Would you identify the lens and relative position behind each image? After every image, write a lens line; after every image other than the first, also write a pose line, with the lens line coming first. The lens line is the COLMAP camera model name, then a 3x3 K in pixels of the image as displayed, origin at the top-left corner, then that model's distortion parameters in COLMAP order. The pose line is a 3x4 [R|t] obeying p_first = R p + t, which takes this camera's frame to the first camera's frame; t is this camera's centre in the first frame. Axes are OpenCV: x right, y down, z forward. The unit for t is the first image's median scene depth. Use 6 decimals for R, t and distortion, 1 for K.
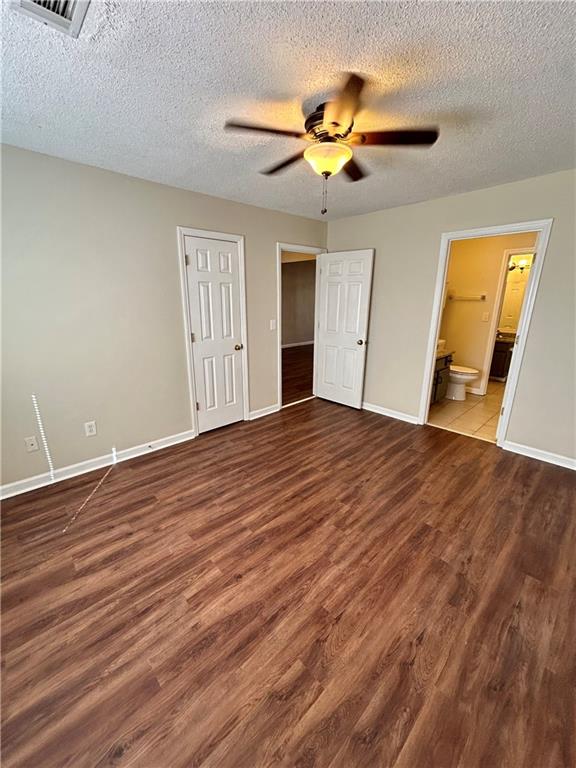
lens RADIAL K [[311.7, 0, 288.3], [0, 311.7, 382.0], [0, 0, 1]] dist [0.000755, 0.000021]
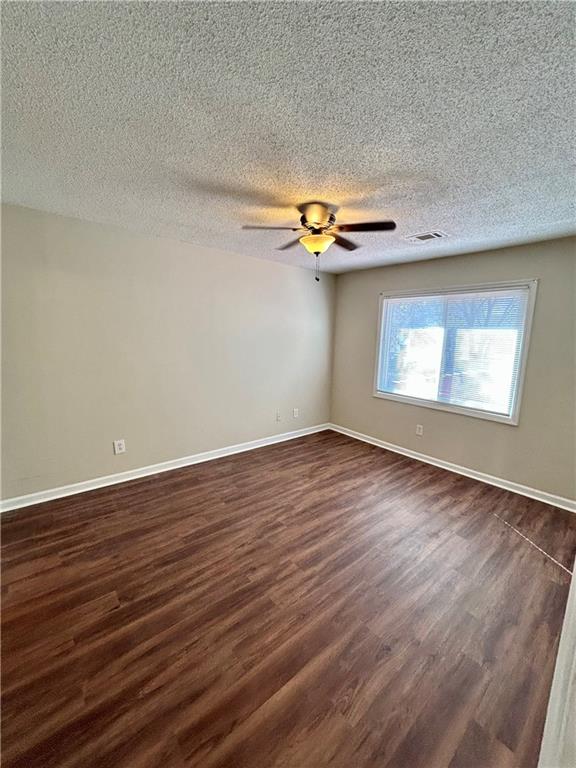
lens RADIAL K [[311.7, 0, 288.9], [0, 311.7, 381.7], [0, 0, 1]] dist [0.000755, 0.000021]
pose [[-0.997748, -0.041349, 0.052806, 0.118991], [-0.016143, 0.912250, 0.409315, -0.547888], [-0.065097, 0.407541, -0.910864, 1.912867]]
